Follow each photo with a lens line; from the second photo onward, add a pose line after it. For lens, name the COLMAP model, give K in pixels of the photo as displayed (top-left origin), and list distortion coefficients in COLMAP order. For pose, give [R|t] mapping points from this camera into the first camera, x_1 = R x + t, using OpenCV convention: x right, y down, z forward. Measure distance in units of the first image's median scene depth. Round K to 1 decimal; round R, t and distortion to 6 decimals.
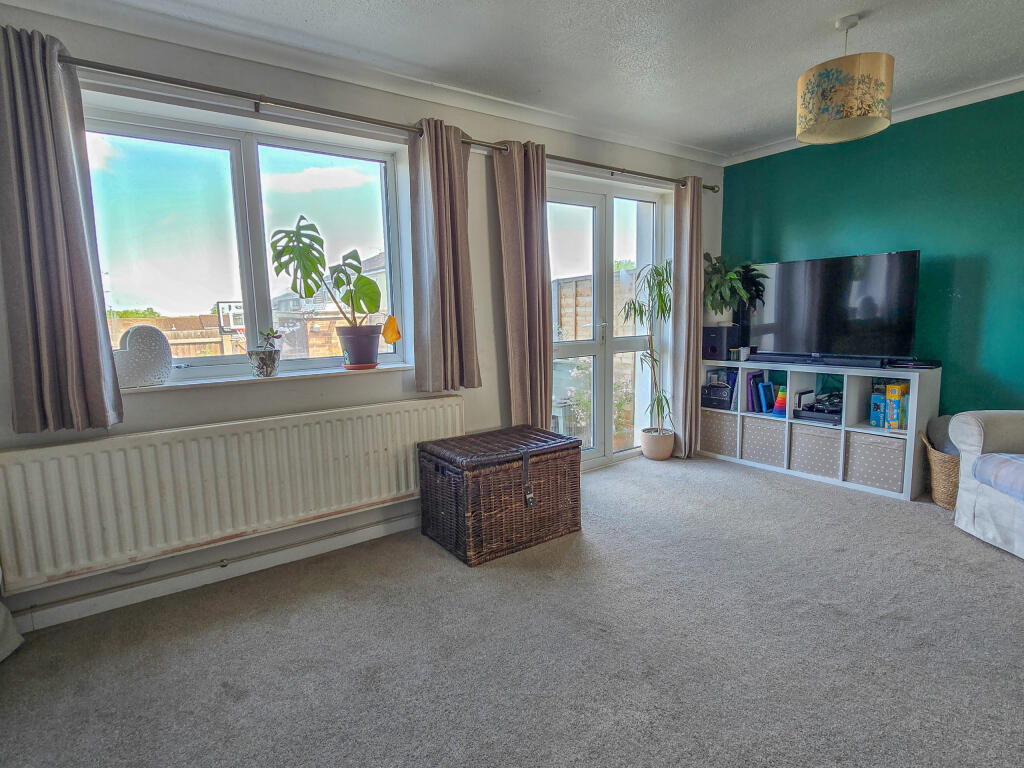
lens RADIAL K [[535.9, 0, 512.2], [0, 535.9, 379.0], [0, 0, 1]] dist [0.000200, -0.000996]
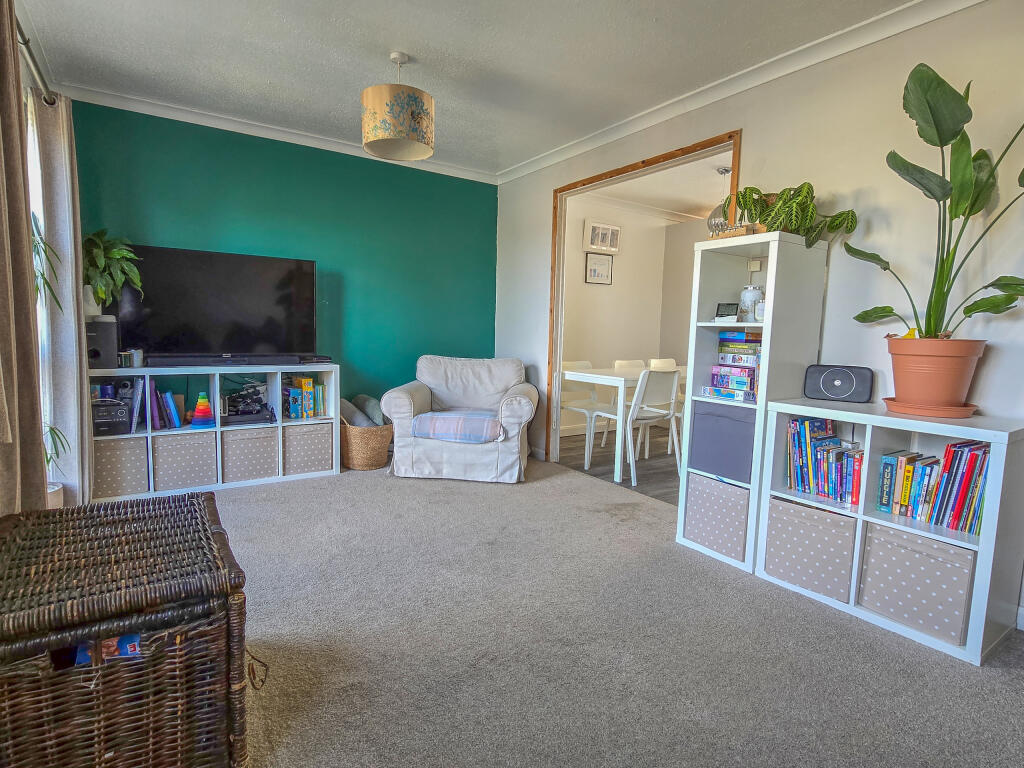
lens RADIAL K [[535.9, 0, 512.9], [0, 535.9, 389.2], [0, 0, 1]] dist [0.000200, -0.000996]
pose [[0.034614, -0.088590, 0.995467, -0.387584], [0.090915, 0.992213, 0.085139, -0.022643], [-0.995257, 0.087556, 0.042398, 0.521390]]
